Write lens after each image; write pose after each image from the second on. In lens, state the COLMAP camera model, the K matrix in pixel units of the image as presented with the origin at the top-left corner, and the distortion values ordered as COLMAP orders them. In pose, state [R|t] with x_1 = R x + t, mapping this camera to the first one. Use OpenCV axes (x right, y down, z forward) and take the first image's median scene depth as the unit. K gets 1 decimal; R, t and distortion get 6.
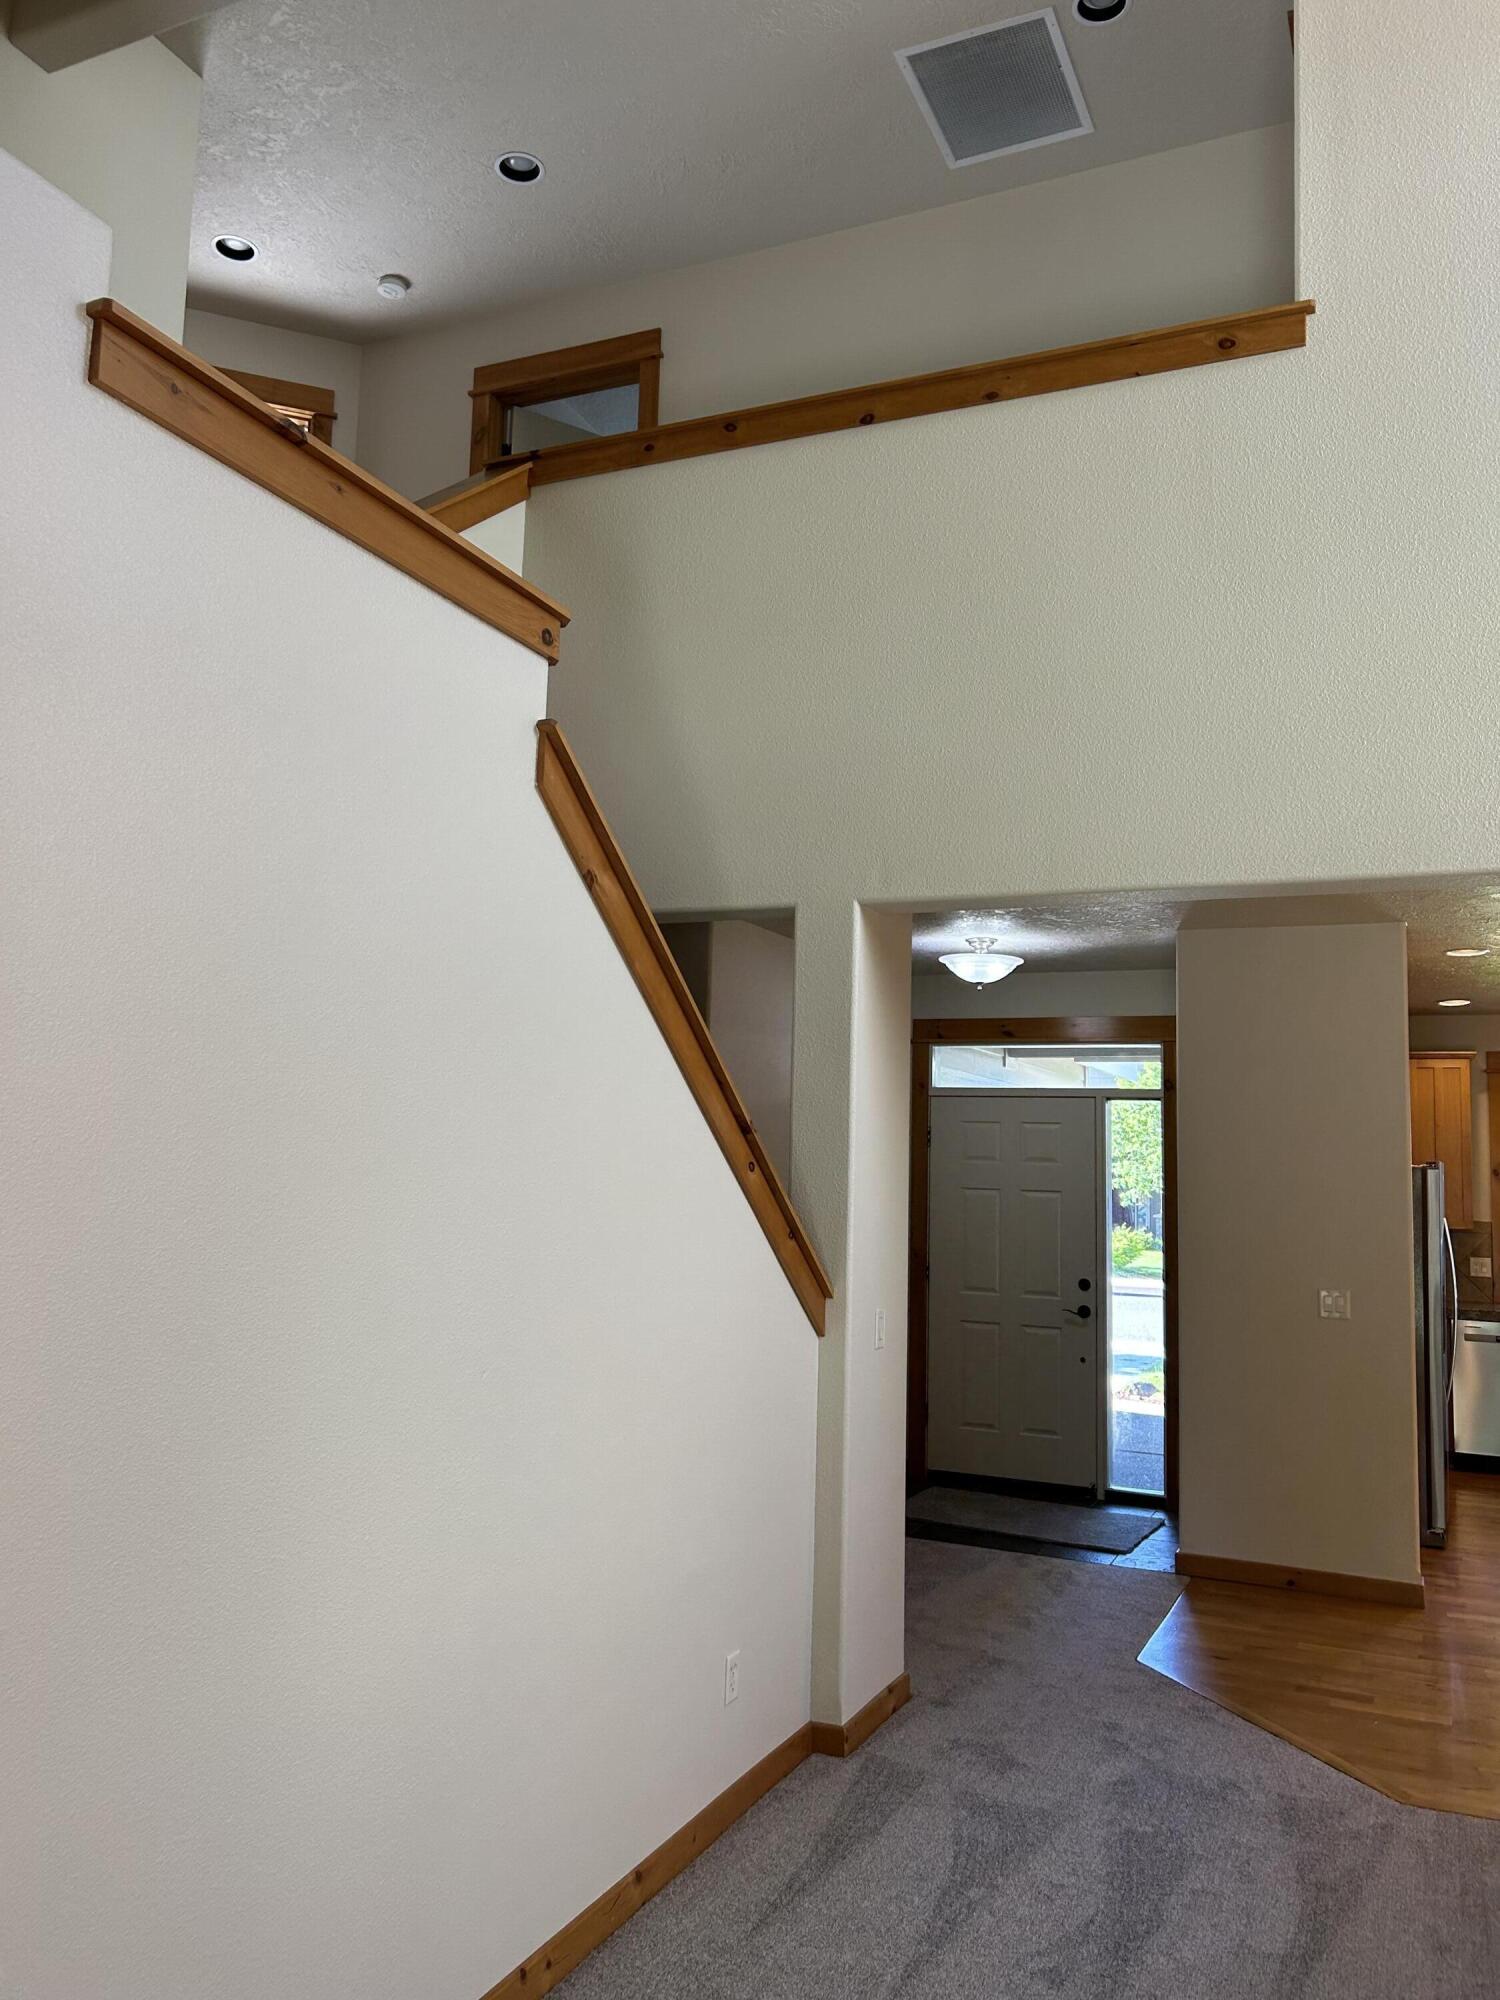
lens RADIAL K [[1511.4, 0, 752.5], [0, 1511.4, 996.9], [0, 0, 1]] dist [0.047814, -0.047596]
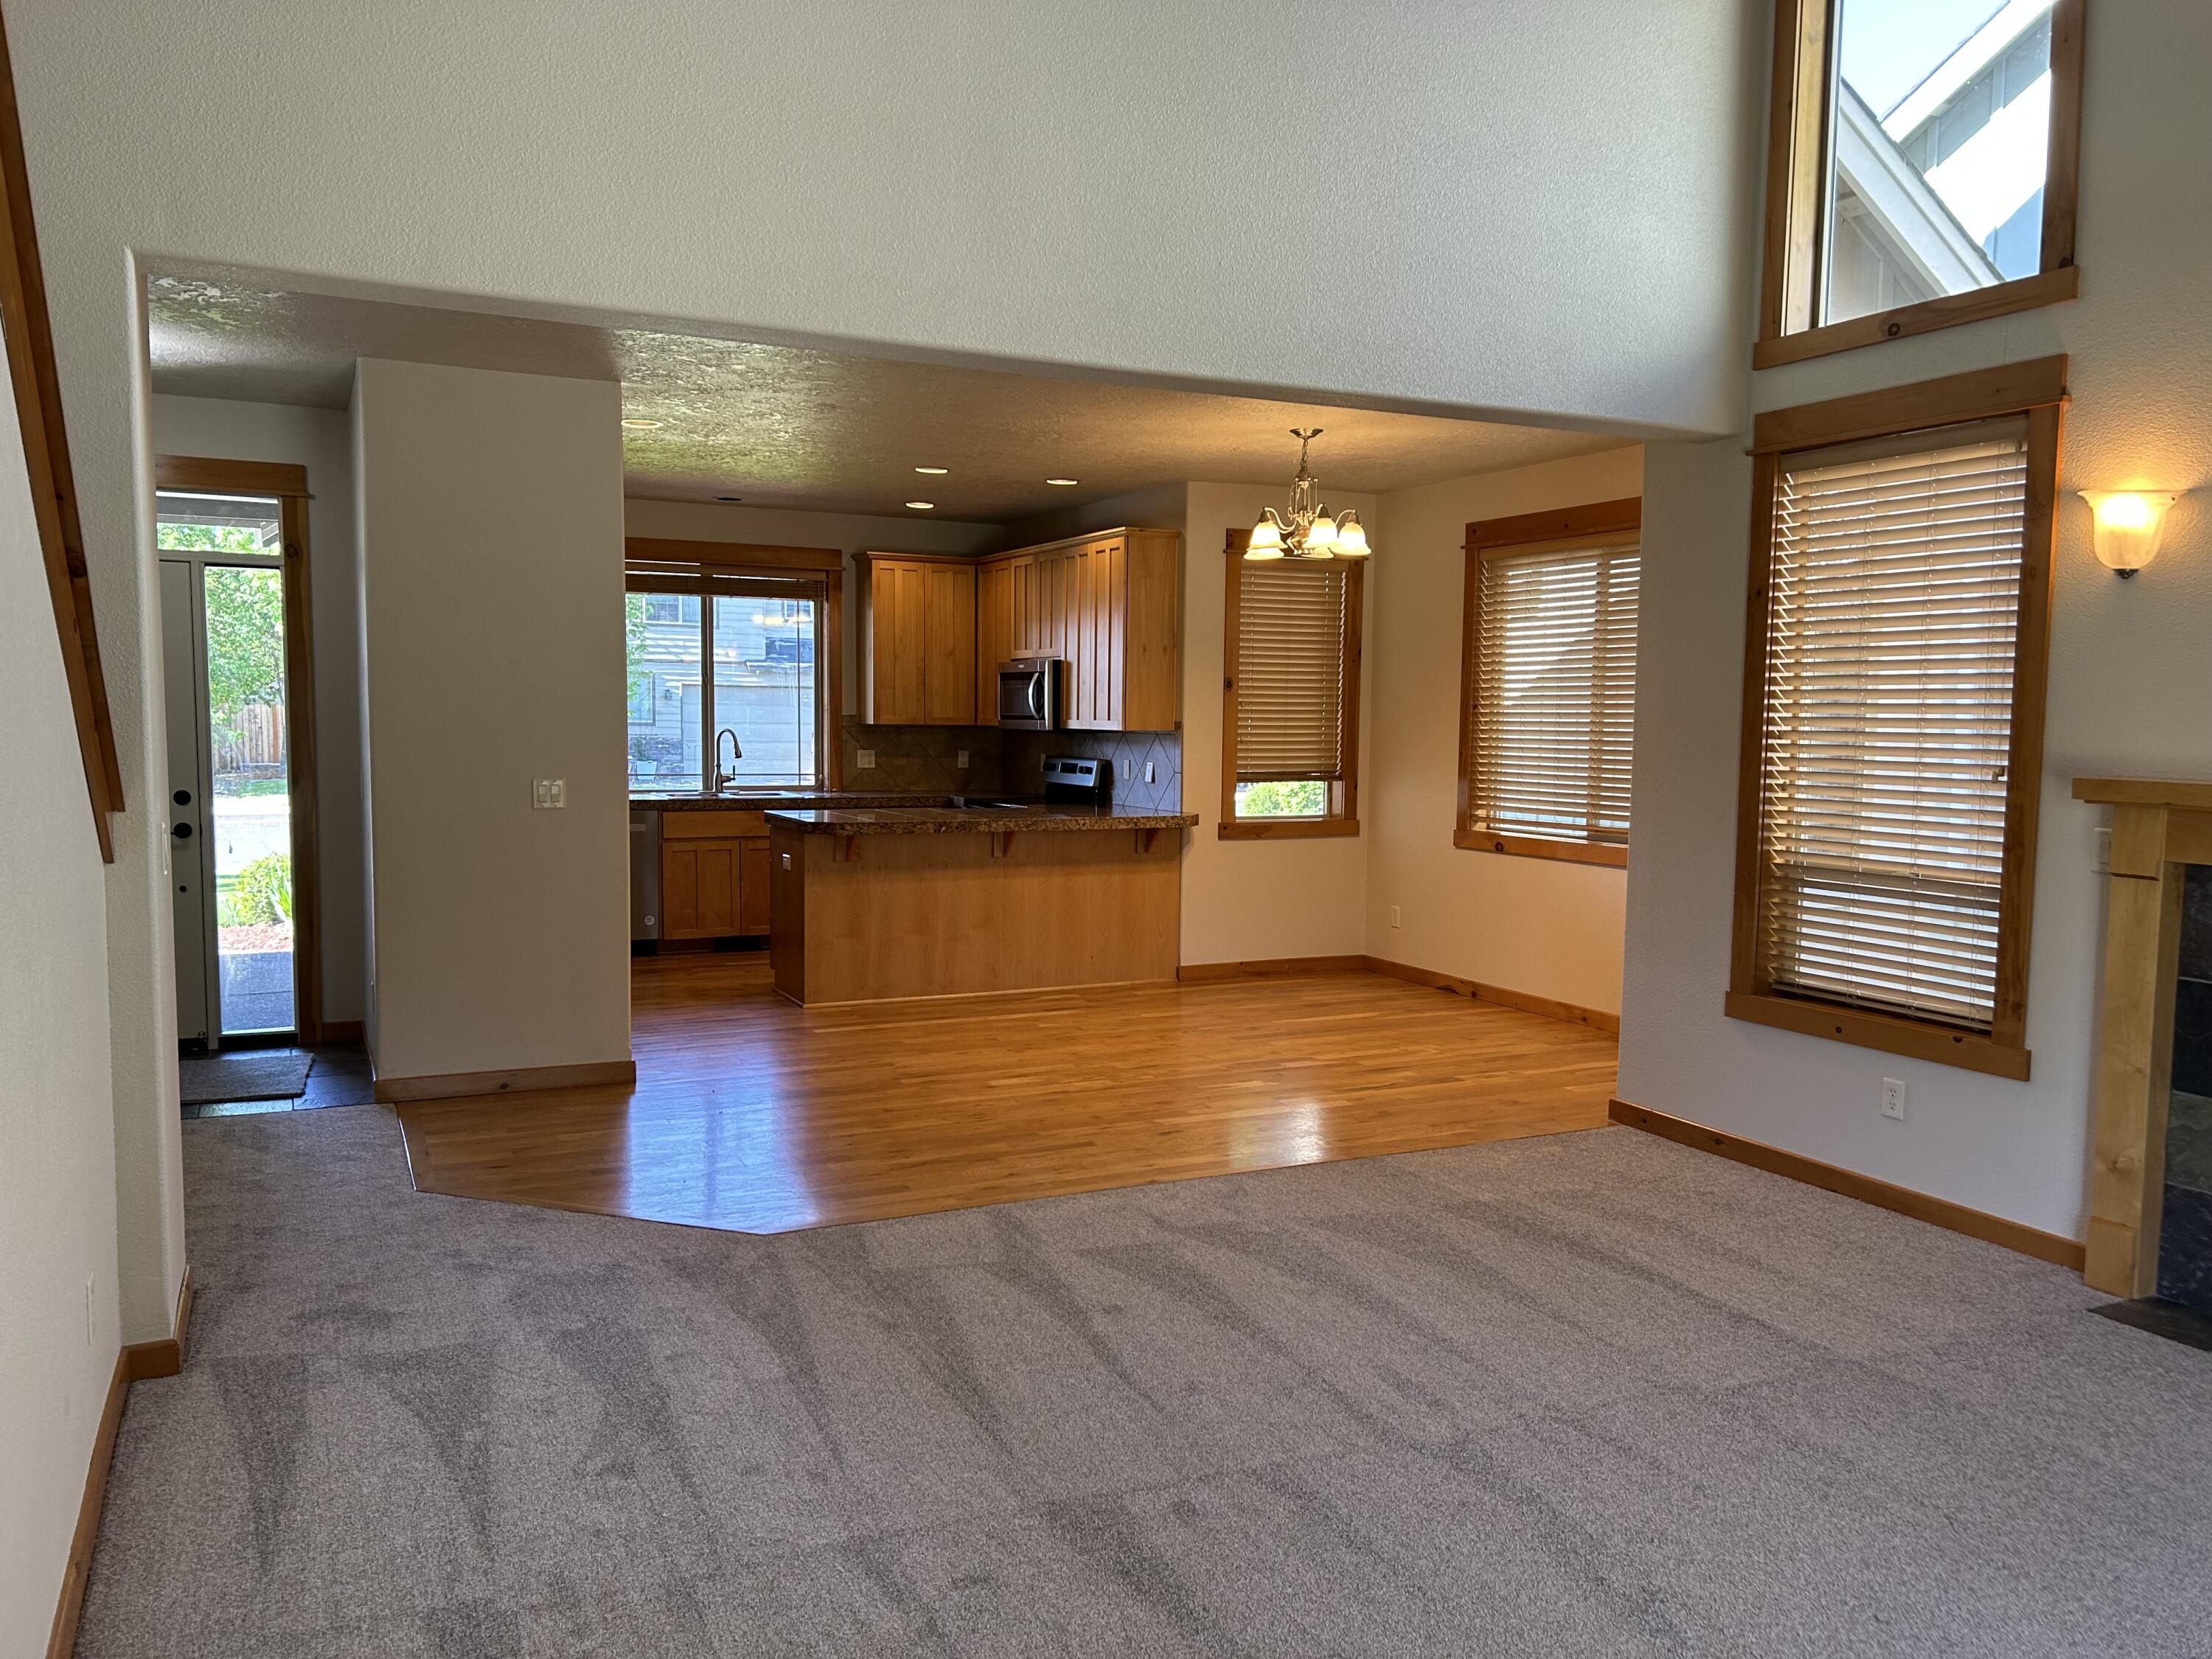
lens RADIAL K [[1671.6, 0, 1105.8], [0, 1671.6, 844.5], [0, 0, 1]] dist [0.047814, -0.047596]
pose [[0.643411, -0.082459, 0.761067, -0.274507], [-0.081395, 0.981177, 0.175119, 0.034009], [-0.761181, -0.174621, 0.624588, 0.128403]]
